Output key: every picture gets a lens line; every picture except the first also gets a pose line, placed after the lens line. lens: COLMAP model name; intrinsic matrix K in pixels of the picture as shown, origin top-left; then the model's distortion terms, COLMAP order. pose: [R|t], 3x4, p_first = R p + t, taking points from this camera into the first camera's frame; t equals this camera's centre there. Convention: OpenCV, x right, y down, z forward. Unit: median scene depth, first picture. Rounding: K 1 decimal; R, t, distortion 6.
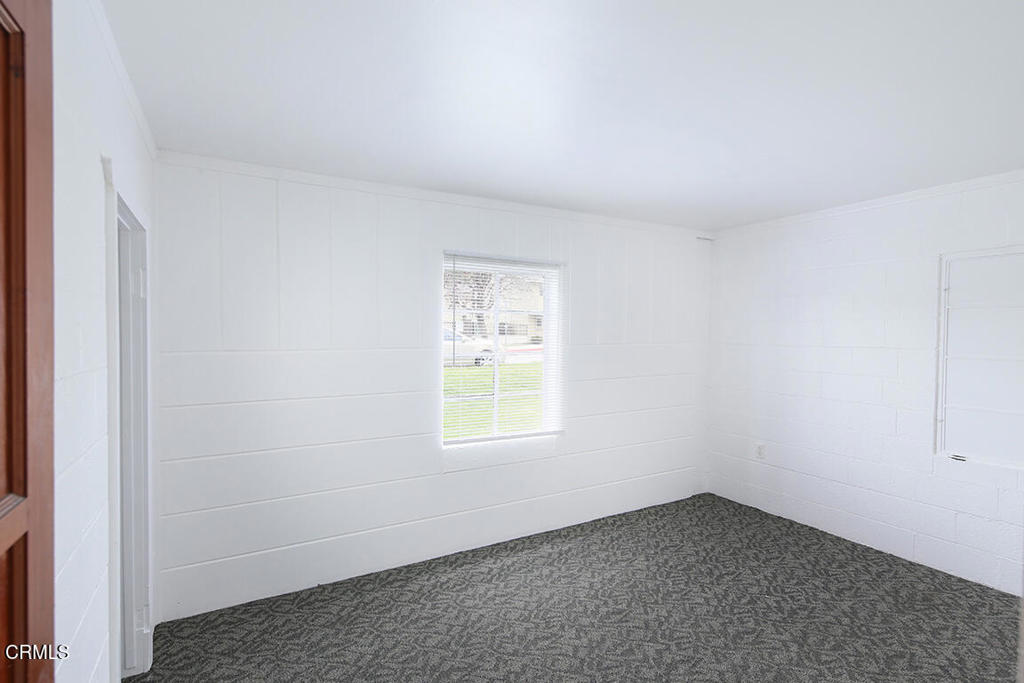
lens RADIAL K [[497.2, 0, 512.0], [0, 497.2, 341.5], [0, 0, 1]] dist [-0.000841, -0.001636]
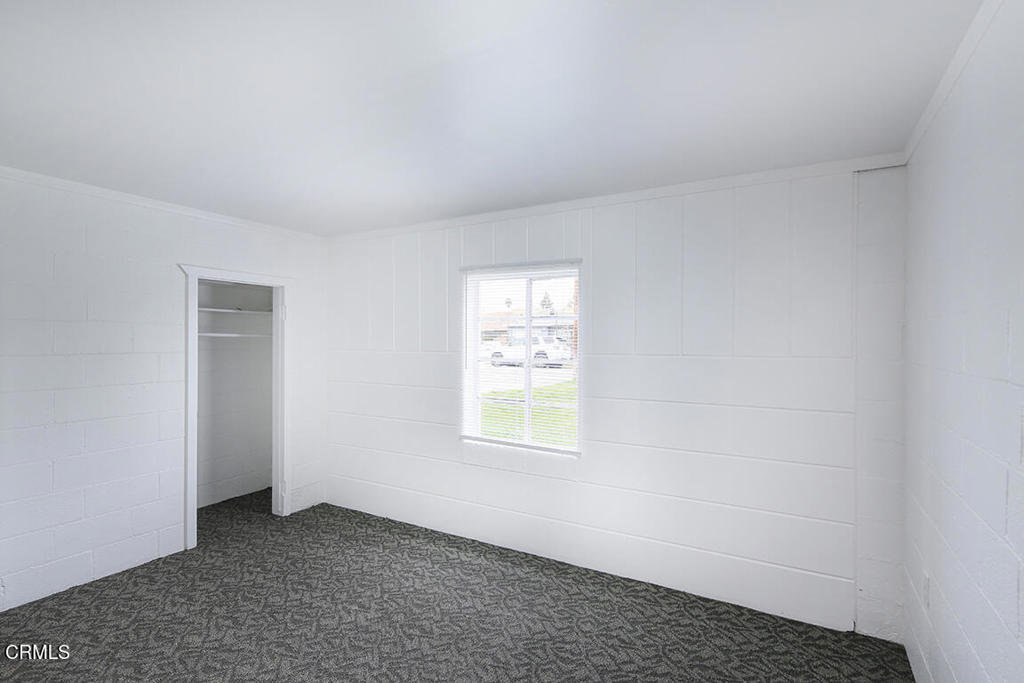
lens RADIAL K [[503.9, 0, 511.3], [0, 503.9, 334.2], [0, 0, 1]] dist [0.006379, 0.000413]
pose [[0.495633, -0.007796, -0.868497, 0.859979], [-0.019944, 0.999594, -0.020354, -0.005593], [0.868303, 0.027409, 0.495276, 0.489083]]
